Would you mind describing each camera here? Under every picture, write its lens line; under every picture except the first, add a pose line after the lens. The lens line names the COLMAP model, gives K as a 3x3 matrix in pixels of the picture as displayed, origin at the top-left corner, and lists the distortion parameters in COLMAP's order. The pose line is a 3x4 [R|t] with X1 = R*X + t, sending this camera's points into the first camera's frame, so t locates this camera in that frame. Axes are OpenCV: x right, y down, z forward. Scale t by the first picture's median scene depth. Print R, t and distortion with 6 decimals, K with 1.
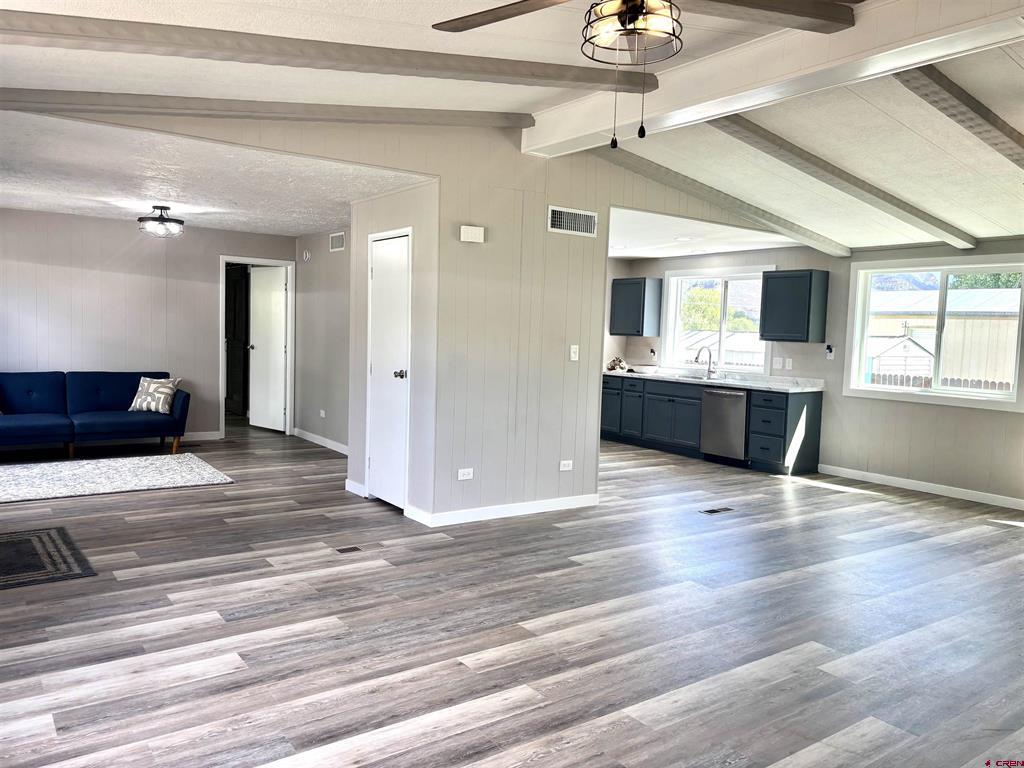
lens RADIAL K [[772.8, 0, 500.0], [0, 772.8, 382.1], [0, 0, 1]] dist [0.055025, -0.059649]
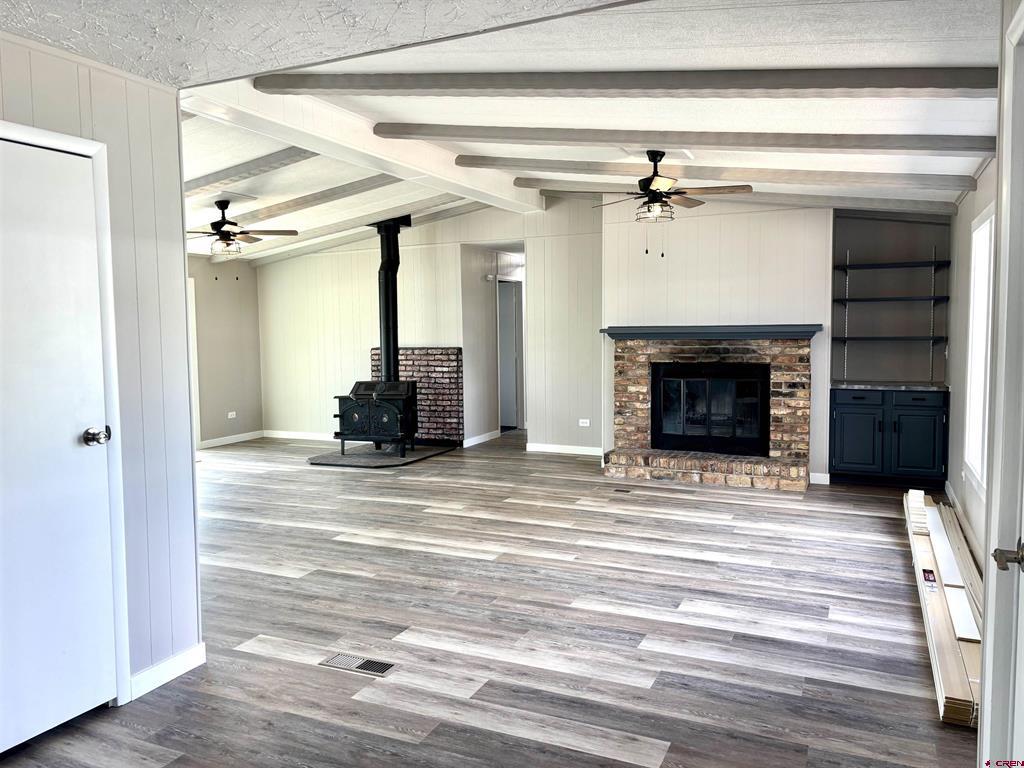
lens RADIAL K [[772.8, 0, 500.0], [0, 772.8, 382.1], [0, 0, 1]] dist [0.055025, -0.059649]
pose [[-0.496023, -0.086150, 0.864025, -0.920895], [0.058373, 0.989506, 0.132173, -0.130386], [-0.866345, 0.115997, -0.485789, 1.357294]]
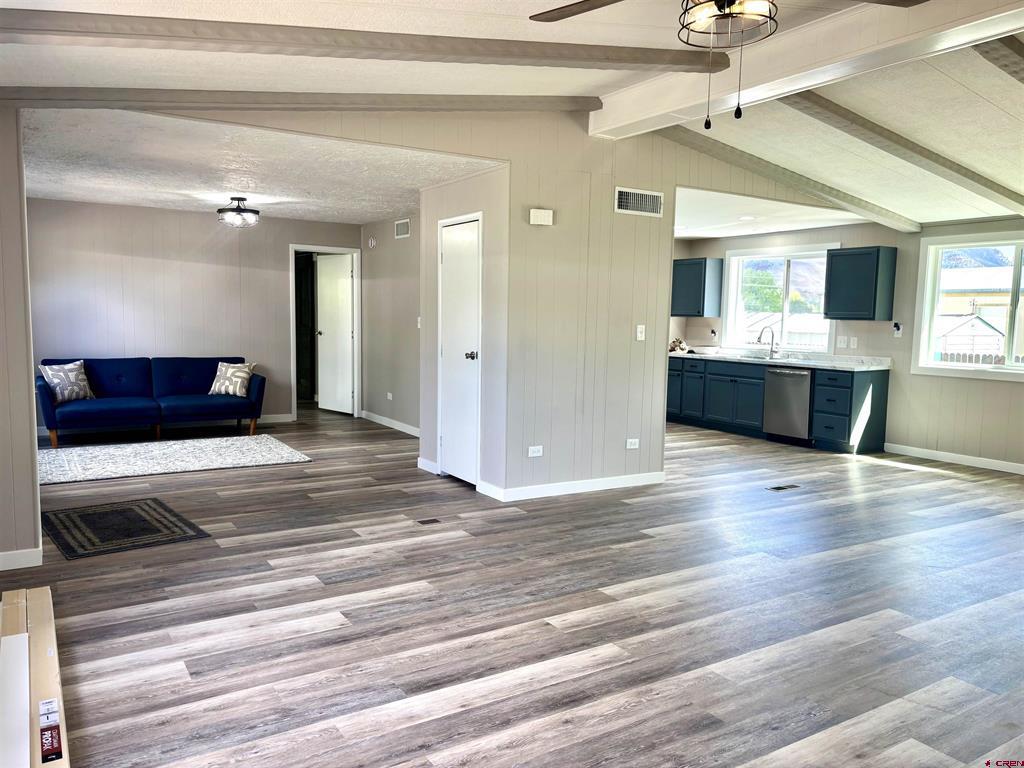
lens RADIAL K [[772.8, 0, 500.0], [0, 772.8, 382.1], [0, 0, 1]] dist [0.055025, -0.059649]
pose [[0.997991, -0.008279, -0.062815, -0.035046], [0.009466, 0.999782, 0.018617, 0.009246], [0.062648, -0.019174, 0.997852, -0.041040]]
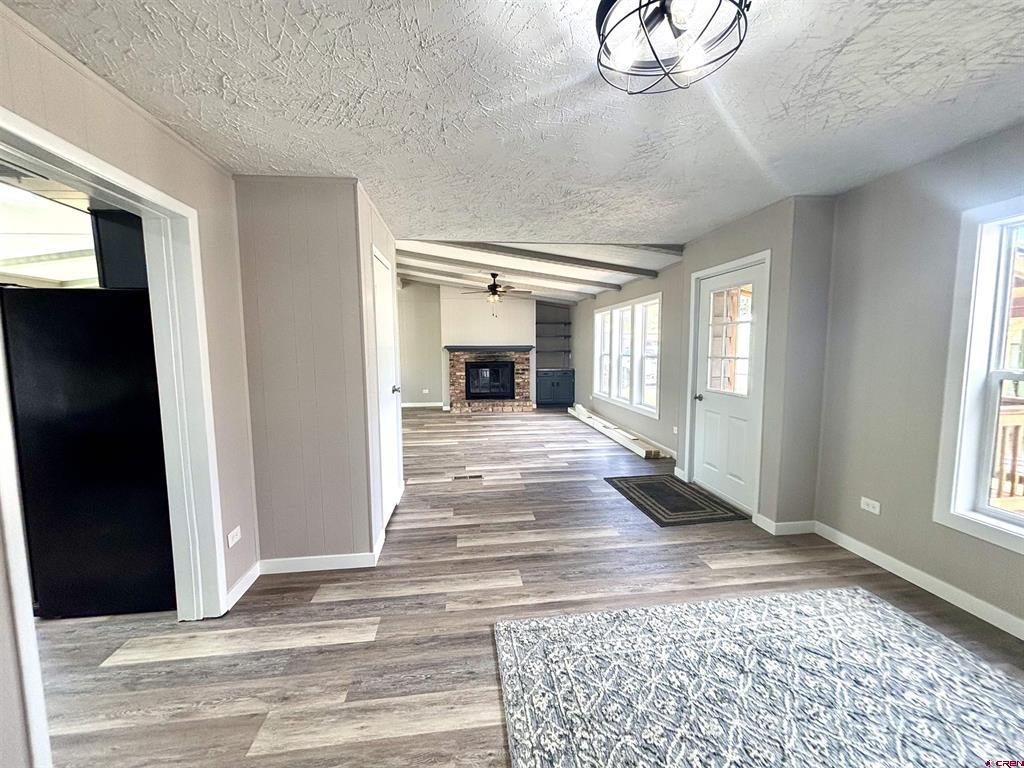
lens RADIAL K [[409.9, 0, 512.0], [0, 409.9, 384.0], [0, 0, 1]] dist [0.009485, -0.002550]
pose [[-0.887019, -0.065984, 0.456994, -0.757002], [0.012879, 0.985815, 0.167338, -0.159764], [-0.461554, 0.154318, -0.873587, 1.946377]]
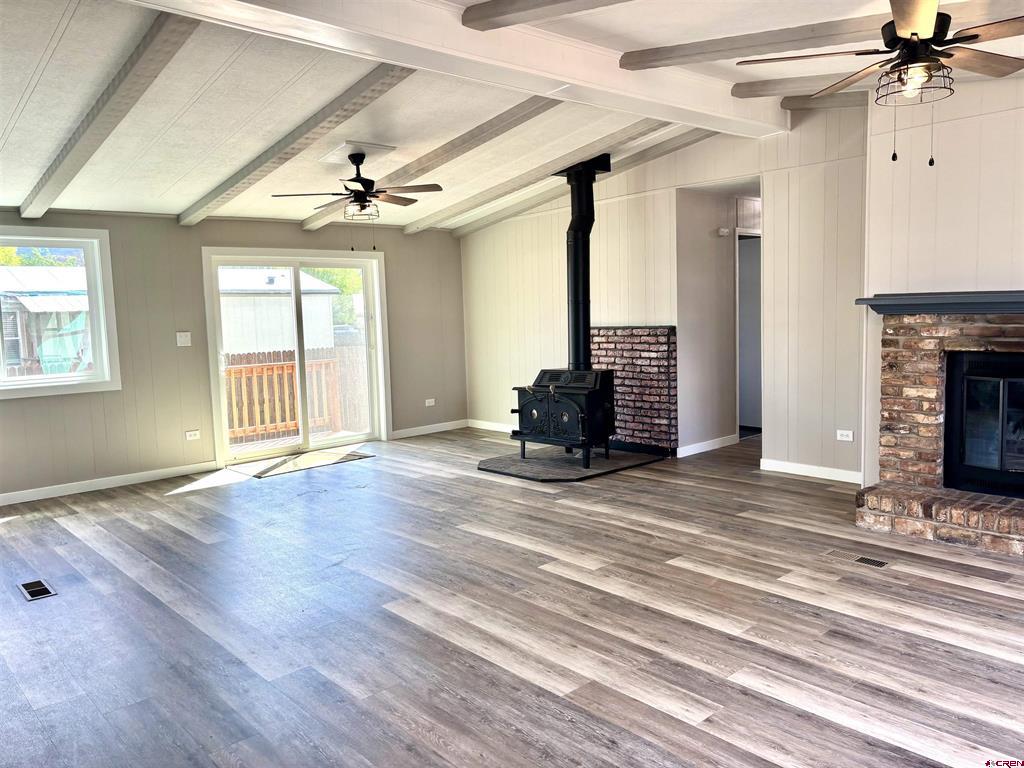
lens RADIAL K [[772.8, 0, 500.0], [0, 772.8, 382.1], [0, 0, 1]] dist [0.055025, -0.059649]
pose [[-0.118064, -0.124078, 0.985224, -0.593676], [0.098409, 0.985817, 0.135945, -0.091495], [-0.988118, 0.113005, -0.104179, 0.949743]]
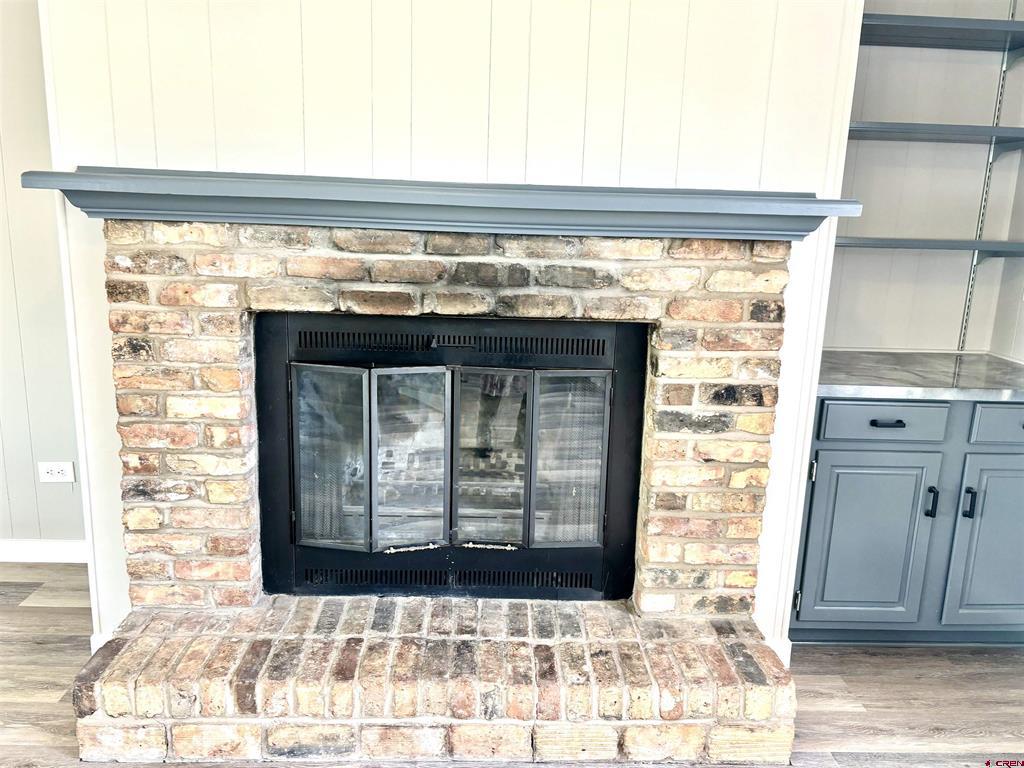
lens RADIAL K [[807.7, 0, 509.7], [0, 807.7, 389.5], [0, 0, 1]] dist [0.028870, -0.010989]
pose [[-0.837734, -0.175231, 0.517200, 0.013627], [-0.017970, 0.955450, 0.294606, -0.028025], [-0.545783, 0.237507, -0.803562, 0.542670]]
